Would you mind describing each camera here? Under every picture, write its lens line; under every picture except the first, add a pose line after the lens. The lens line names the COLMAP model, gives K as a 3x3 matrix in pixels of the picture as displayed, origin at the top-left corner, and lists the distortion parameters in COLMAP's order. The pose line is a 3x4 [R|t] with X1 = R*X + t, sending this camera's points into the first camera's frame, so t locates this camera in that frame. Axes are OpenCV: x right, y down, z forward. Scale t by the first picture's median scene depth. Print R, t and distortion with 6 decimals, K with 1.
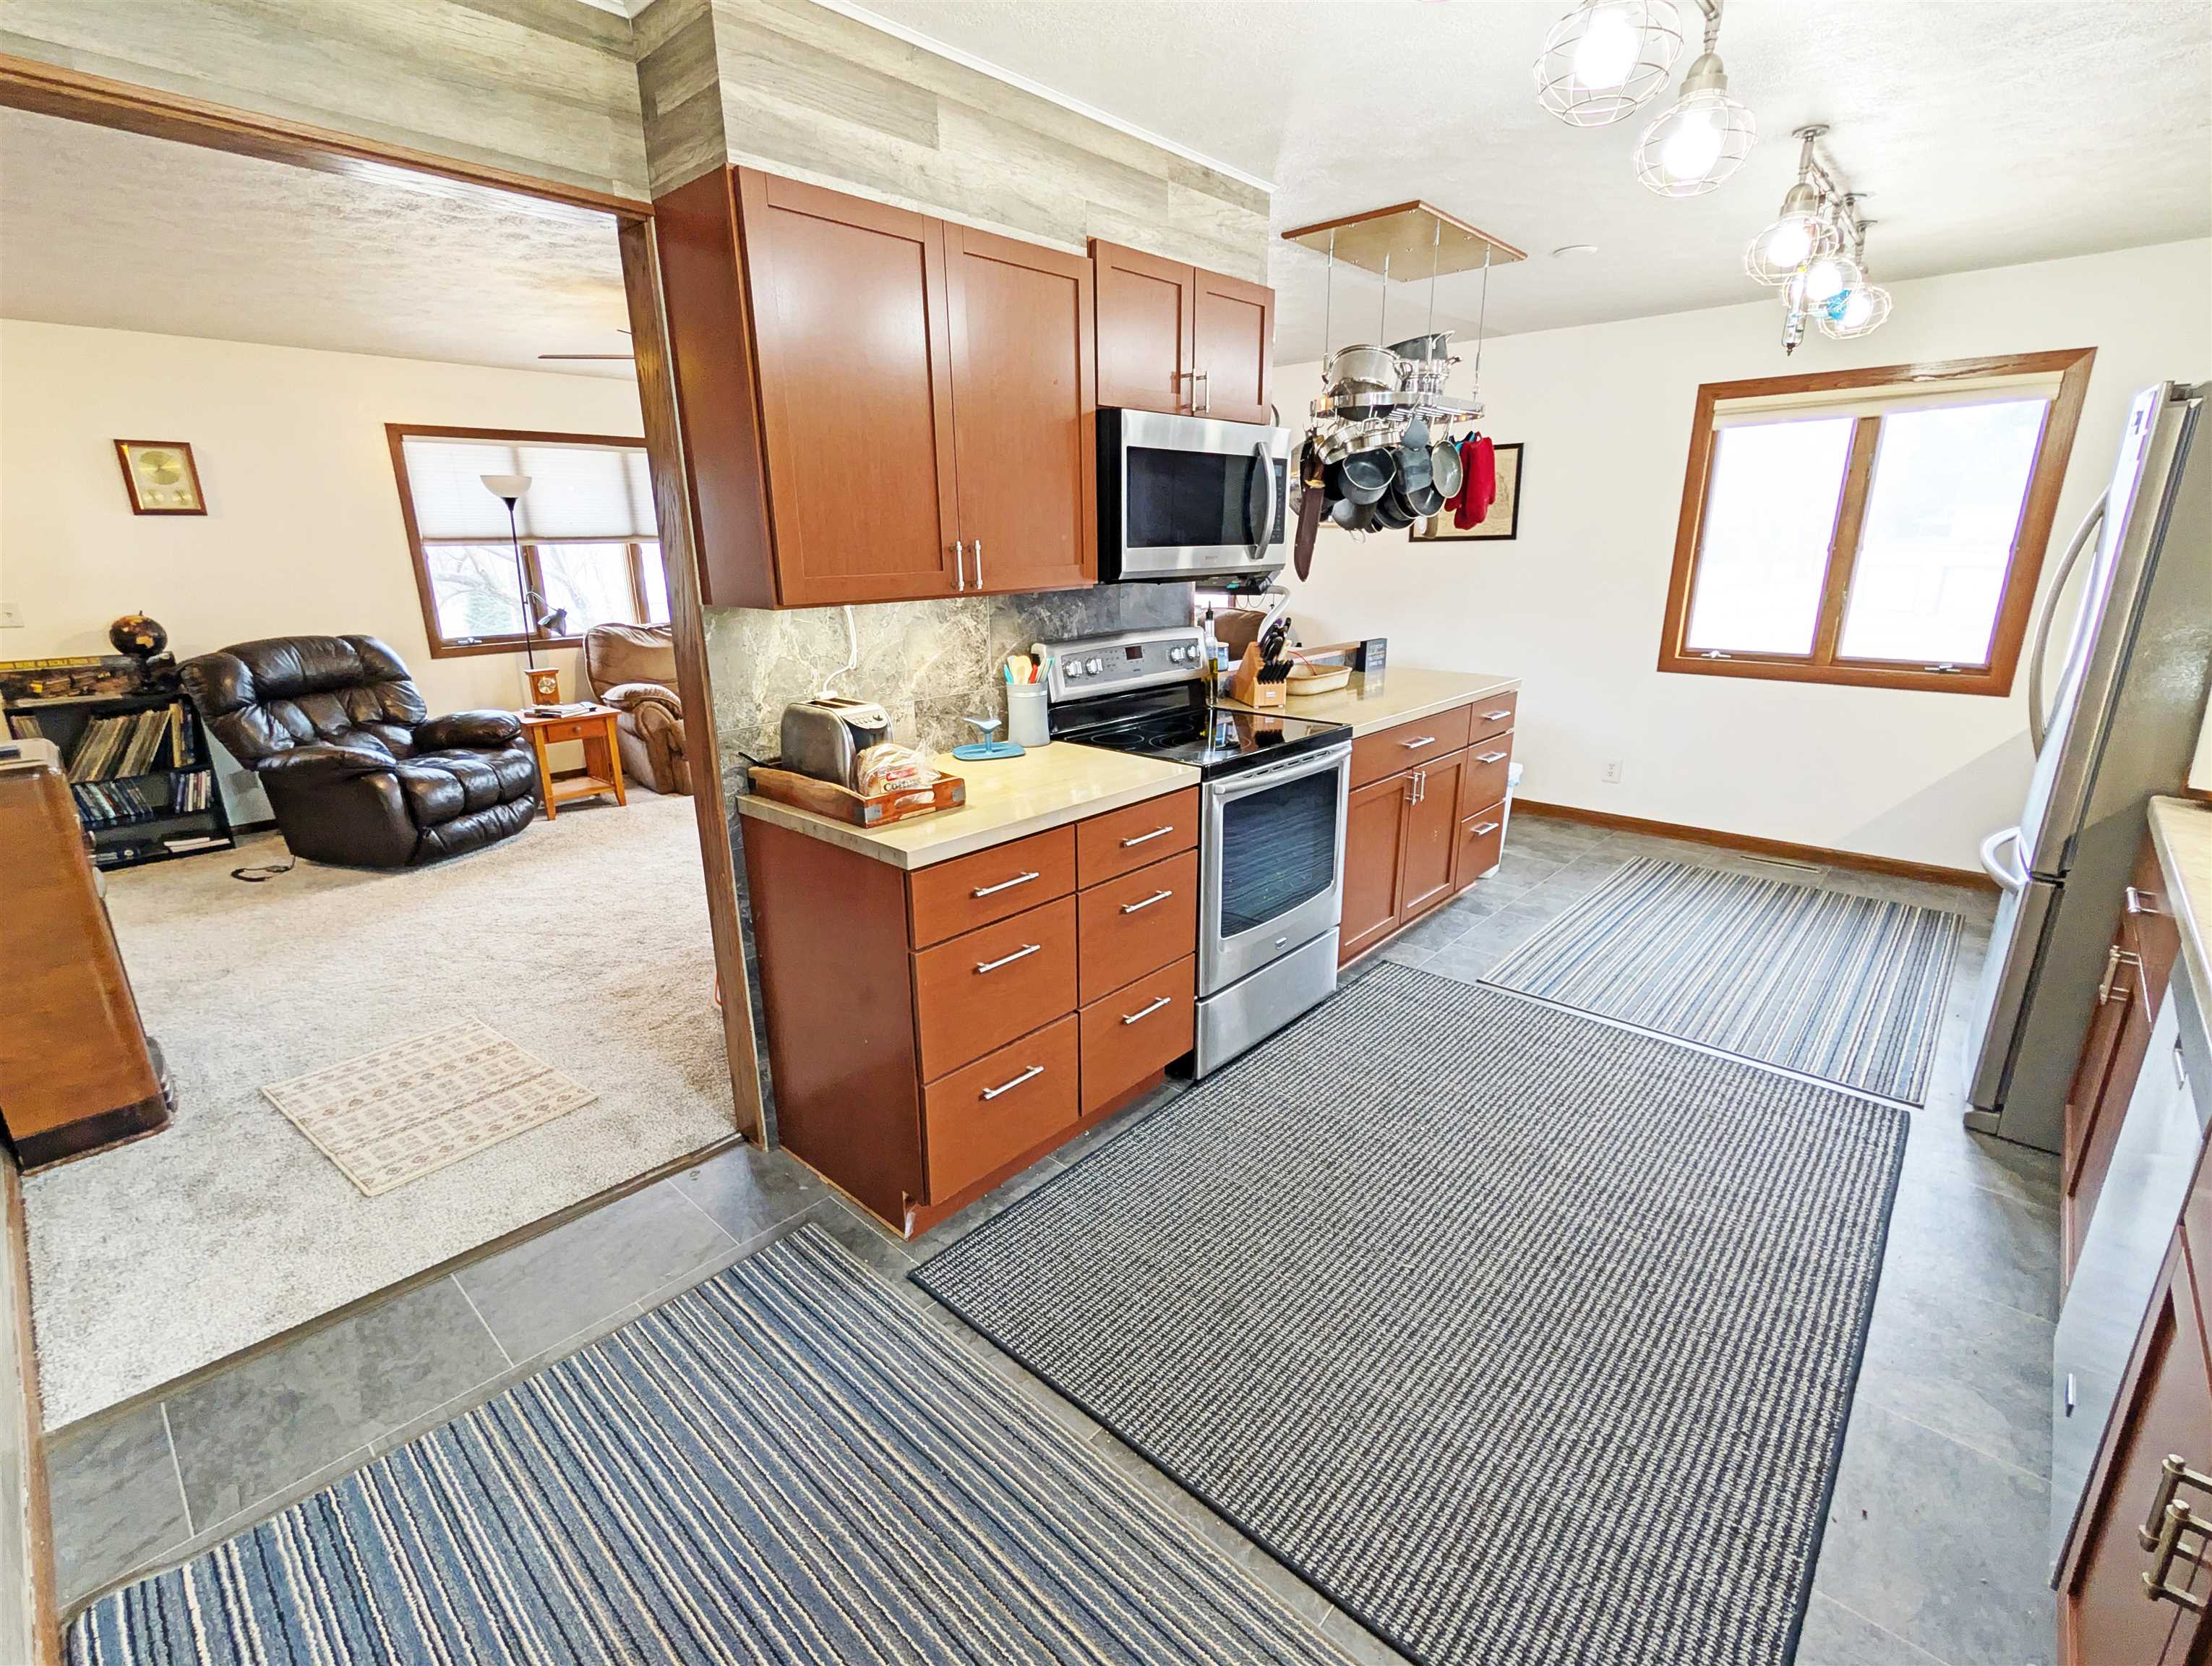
lens RADIAL K [[1002.6, 0, 1106.0], [0, 1002.6, 833.0], [0, 0, 1]] dist [0.002296, 0.000353]
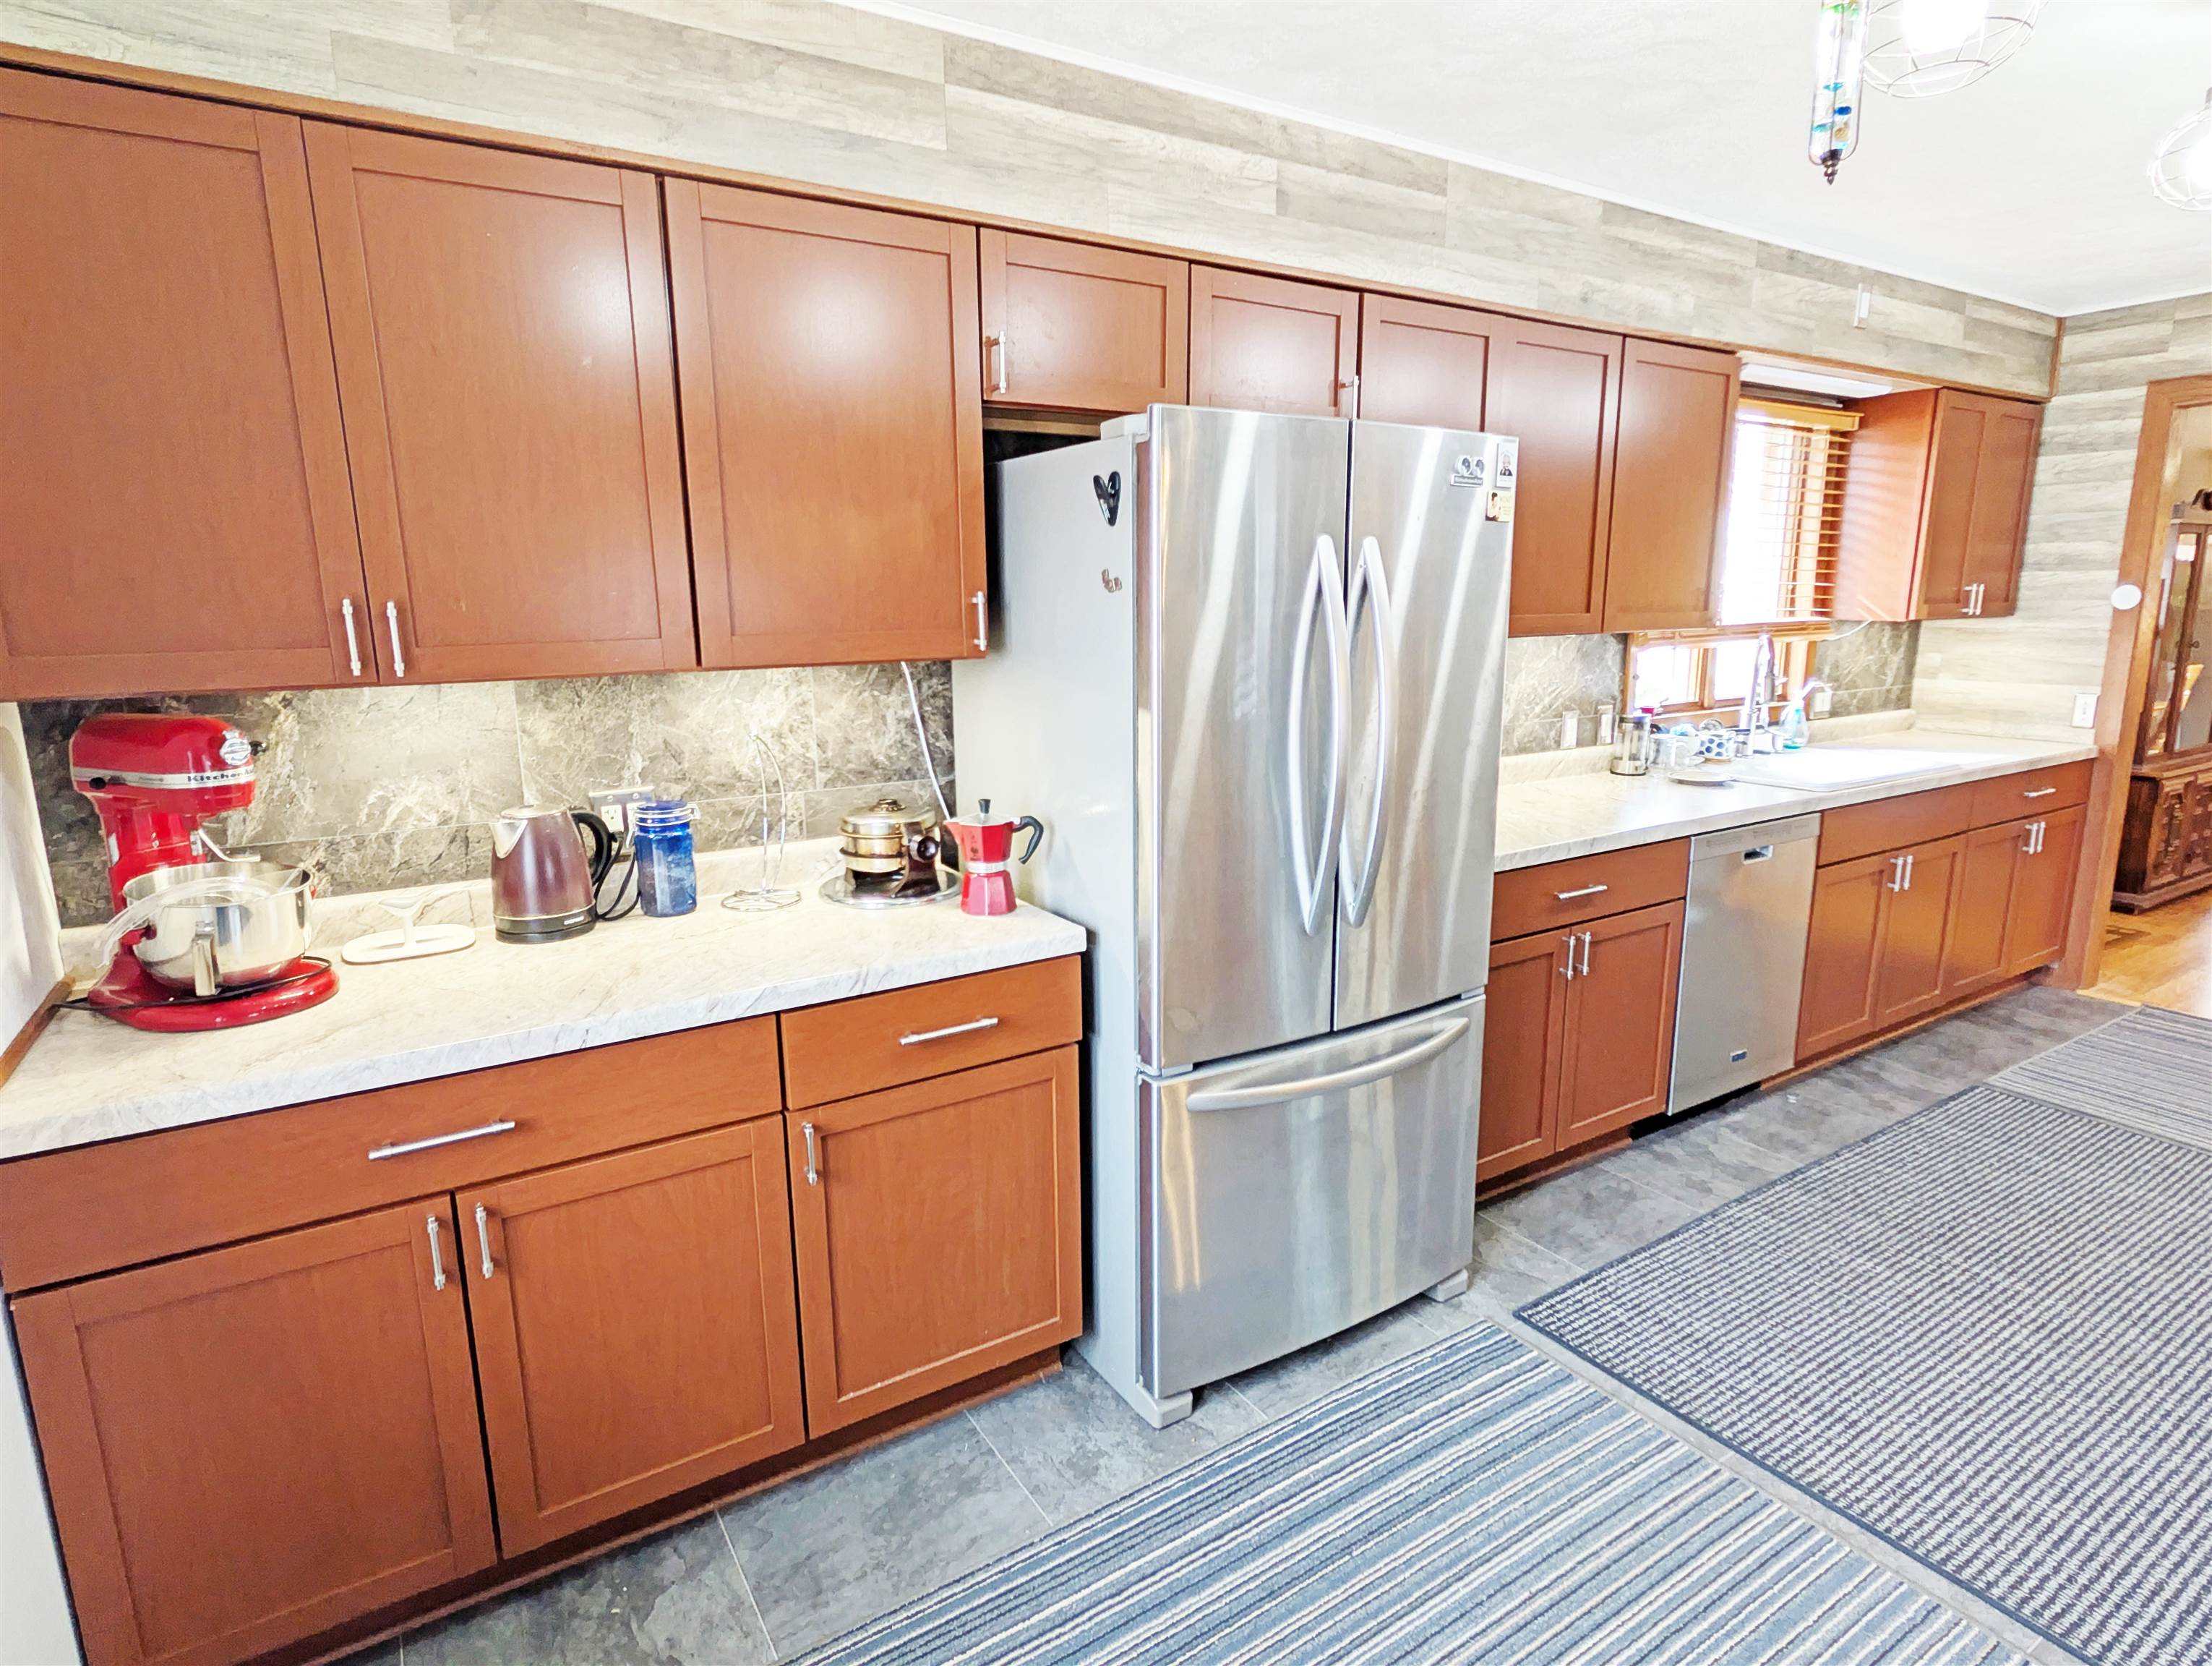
lens RADIAL K [[1193.0, 0, 1108.4], [0, 1193.0, 843.6], [0, 0, 1]] dist [0.002620, -0.000956]
pose [[-0.963531, -0.034573, 0.265355, 1.130819], [0.096110, 0.880745, 0.463736, -0.672016], [-0.249742, 0.472327, -0.845302, 2.210328]]
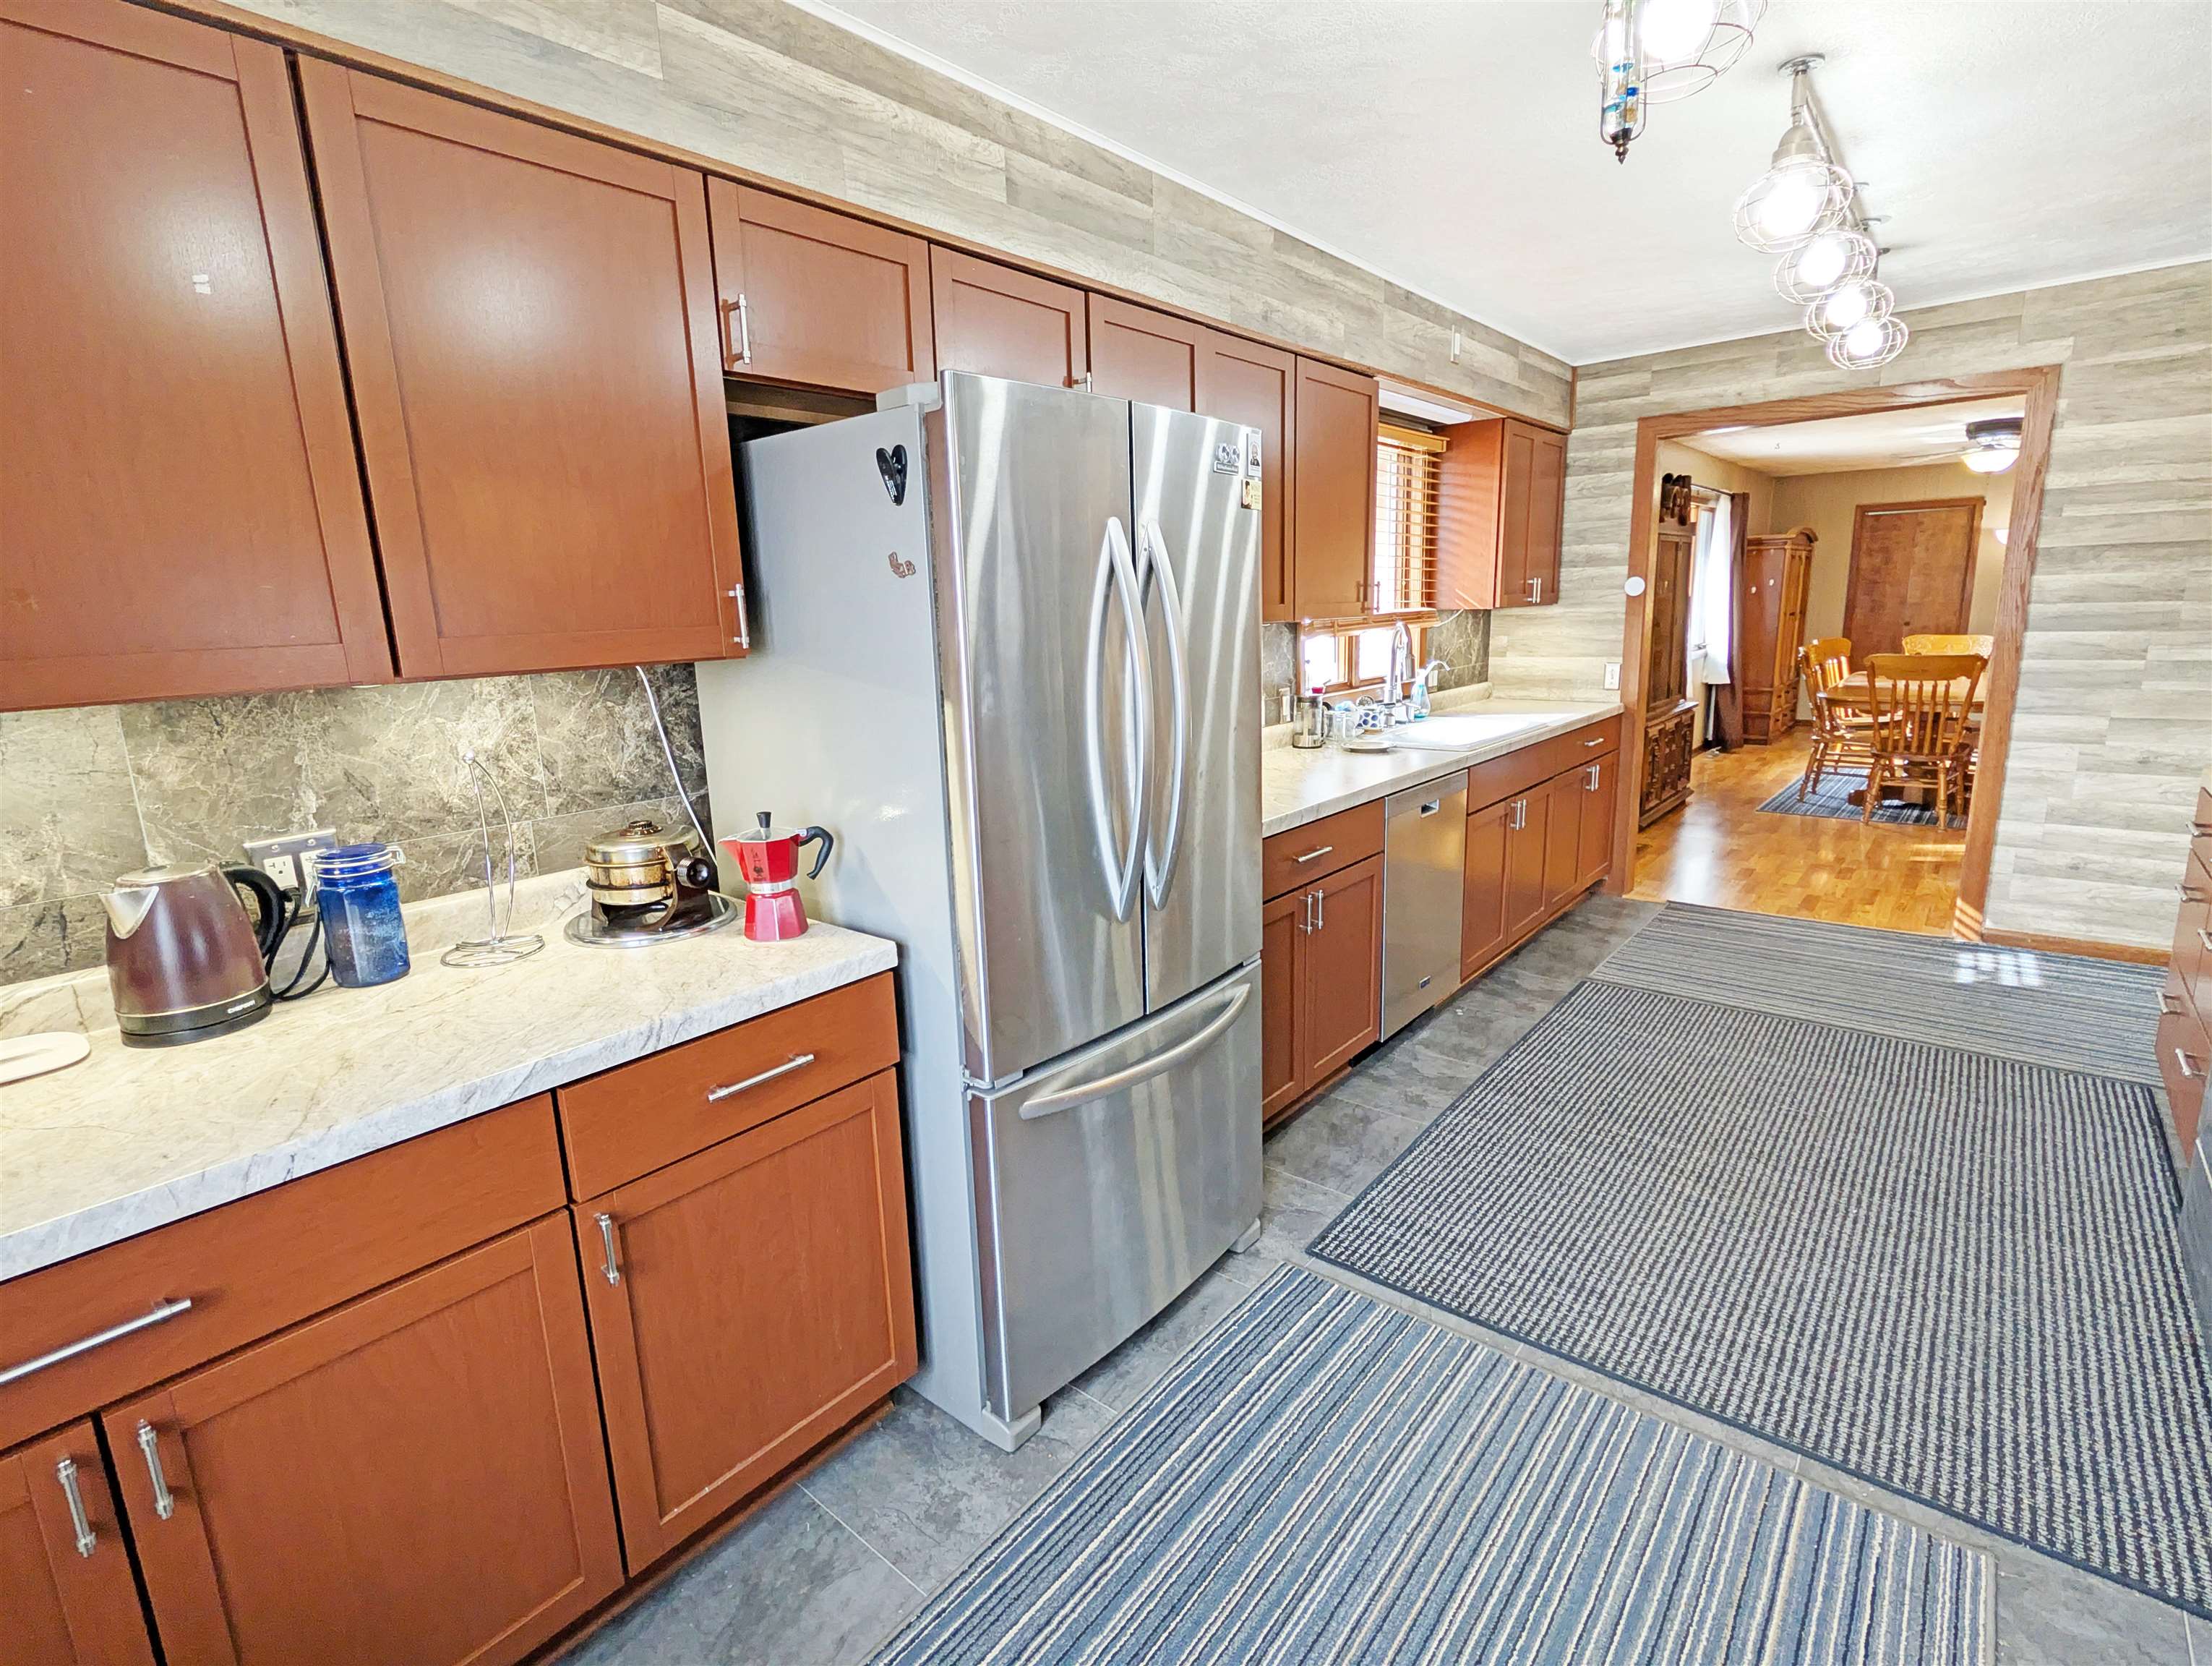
lens RADIAL K [[1060.3, 0, 1097.2], [0, 1060.3, 831.8], [0, 0, 1]] dist [0.000352, -0.000180]
pose [[-0.998370, 0.050793, -0.026032, 1.275604], [0.032035, 0.876157, 0.480961, -0.613474], [0.047237, 0.479343, -0.876355, 2.090242]]
